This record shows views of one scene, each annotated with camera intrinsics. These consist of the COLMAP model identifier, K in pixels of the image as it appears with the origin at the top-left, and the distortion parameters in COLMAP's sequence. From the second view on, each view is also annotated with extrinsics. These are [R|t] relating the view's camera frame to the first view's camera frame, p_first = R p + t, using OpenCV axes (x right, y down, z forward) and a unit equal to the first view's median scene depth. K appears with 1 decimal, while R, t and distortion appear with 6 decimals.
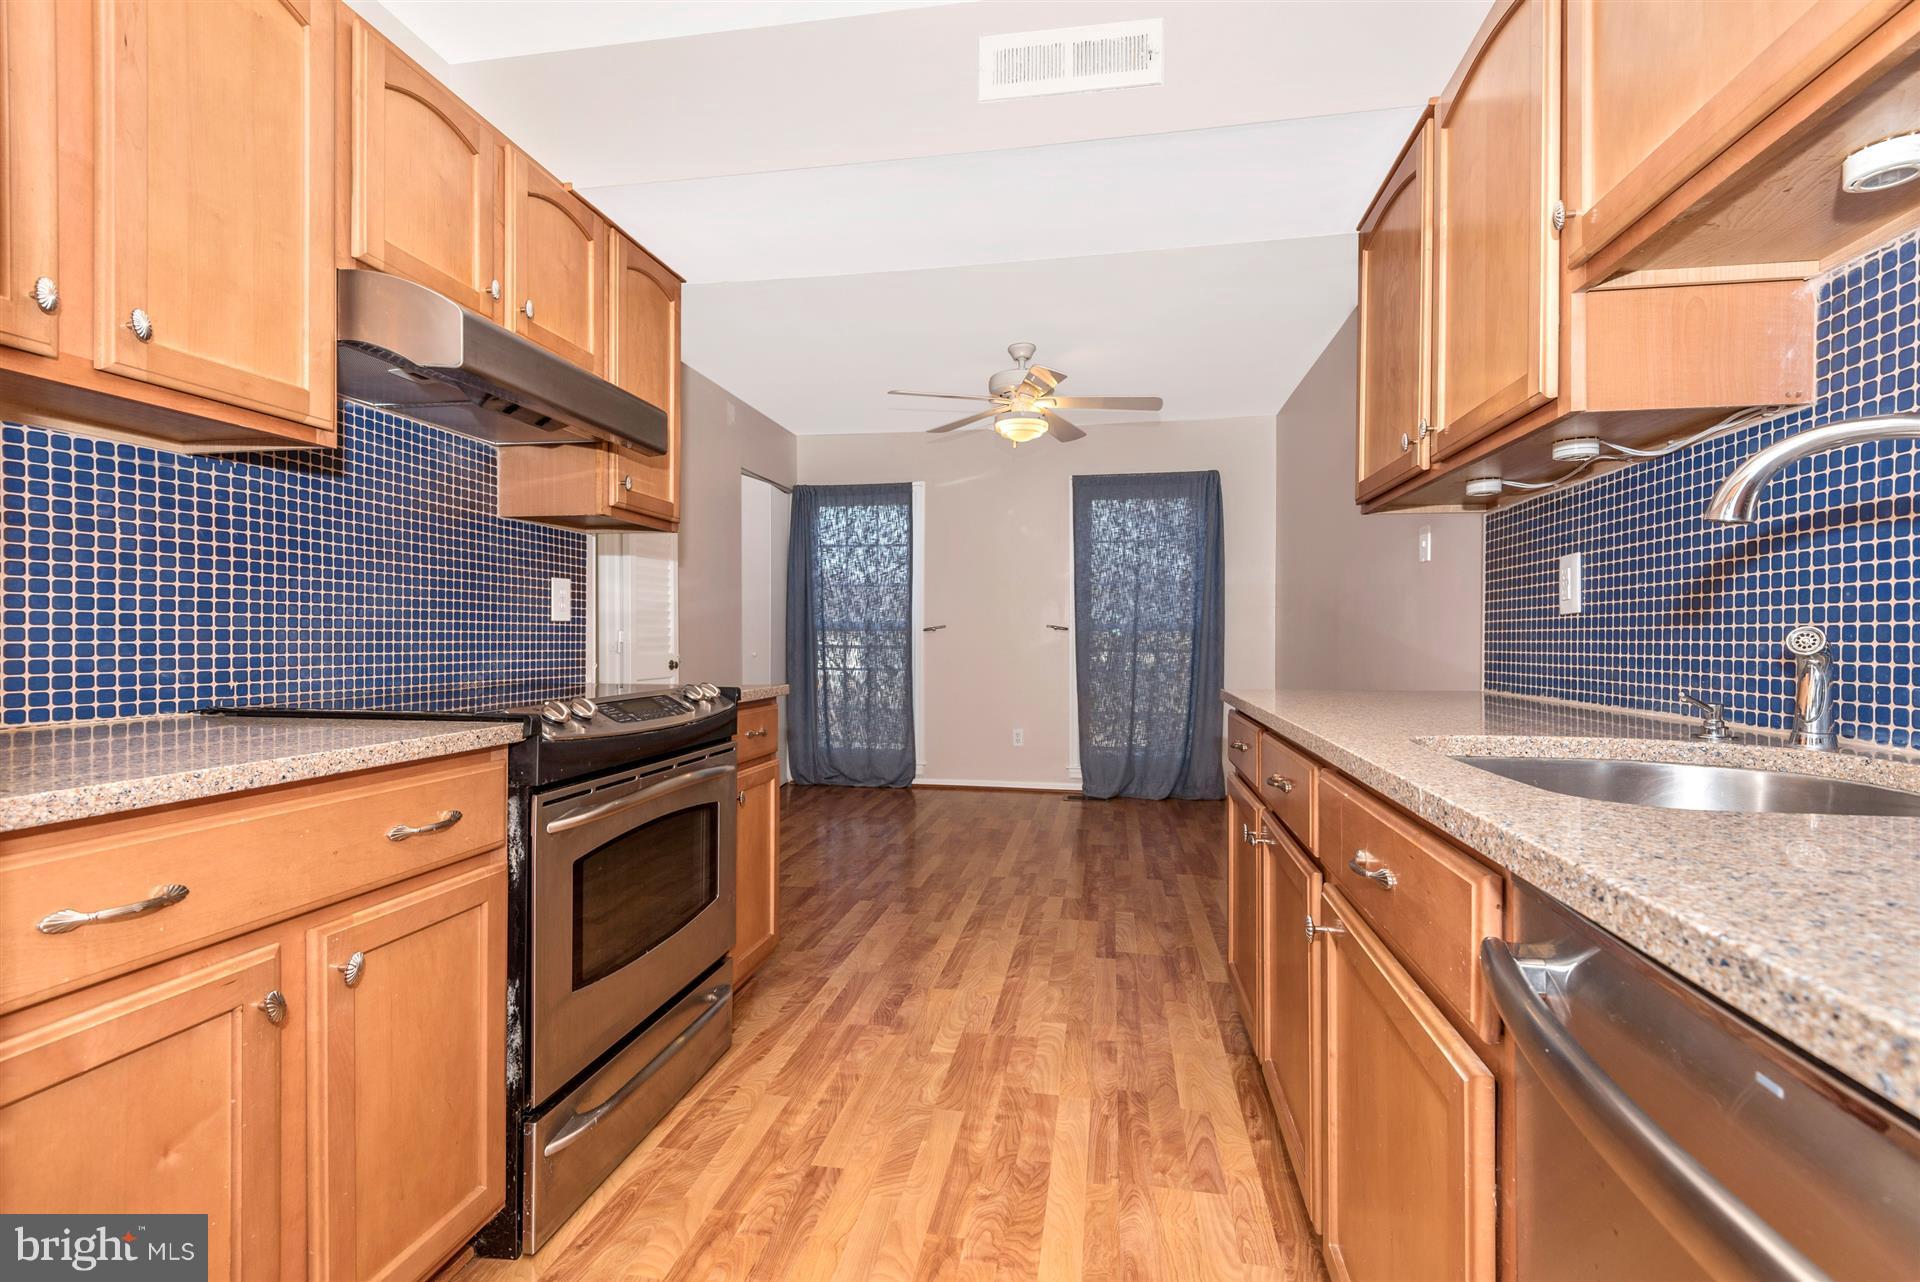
lens RADIAL K [[864.0, 0, 960.0], [0, 864.0, 641.0], [0, 0, 1]] dist [0.048267, -0.028093]
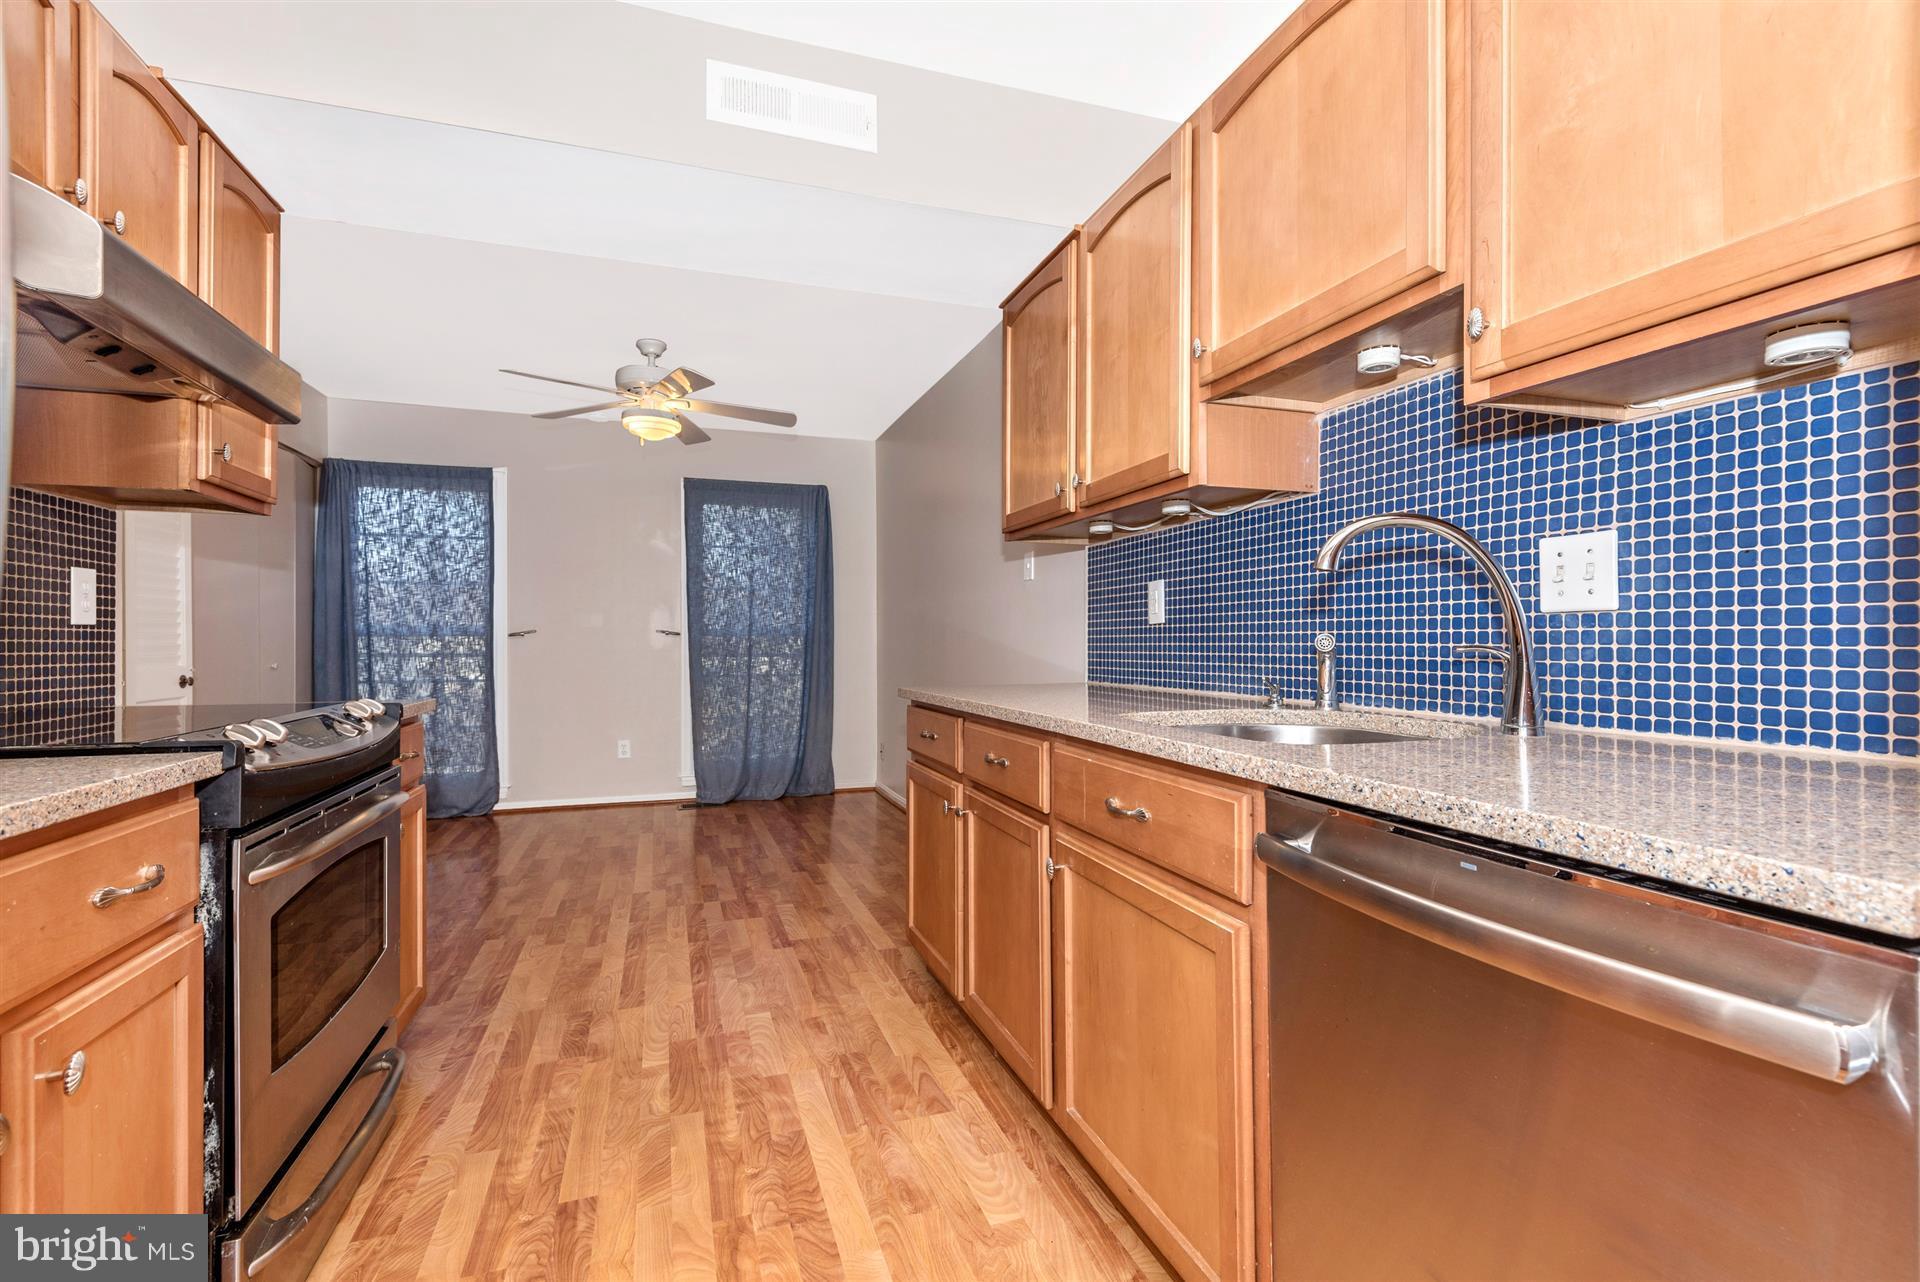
lens RADIAL K [[864.0, 0, 960.0], [0, 864.0, 641.0], [0, 0, 1]] dist [0.048267, -0.028093]
pose [[0.876647, -0.004465, 0.481113, -0.186199], [0.007003, 0.999969, -0.003479, -0.001066], [-0.481082, 0.006418, 0.876652, -0.032578]]
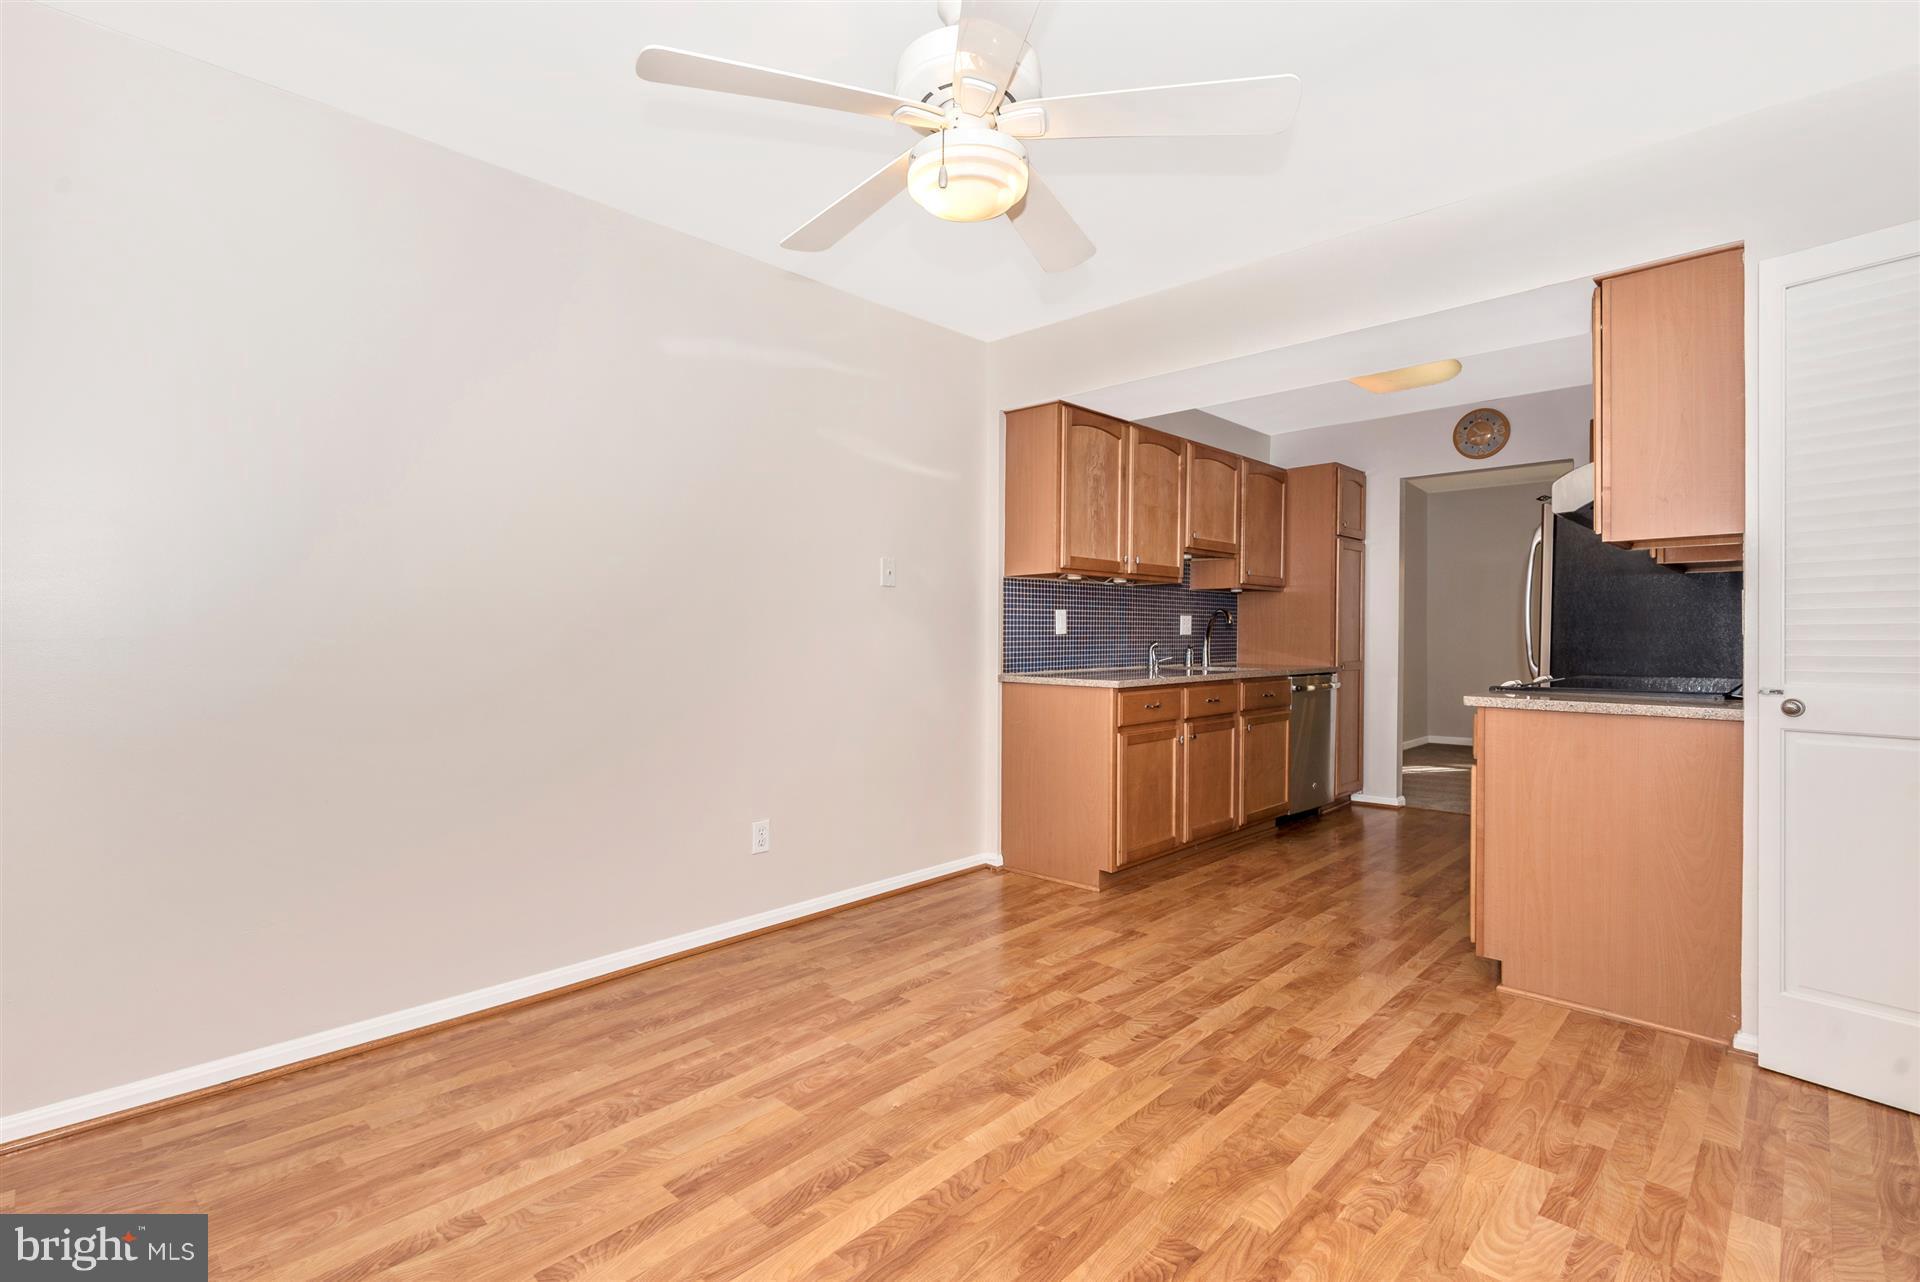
lens RADIAL K [[897.6, 0, 921.7], [0, 897.6, 649.2], [0, 0, 1]] dist [-0.001654, -0.000934]
pose [[-0.814260, -0.010635, 0.580404, -0.340656], [0.001675, 0.999785, 0.020671, -0.034502], [-0.580499, 0.017804, -0.814067, 2.631623]]
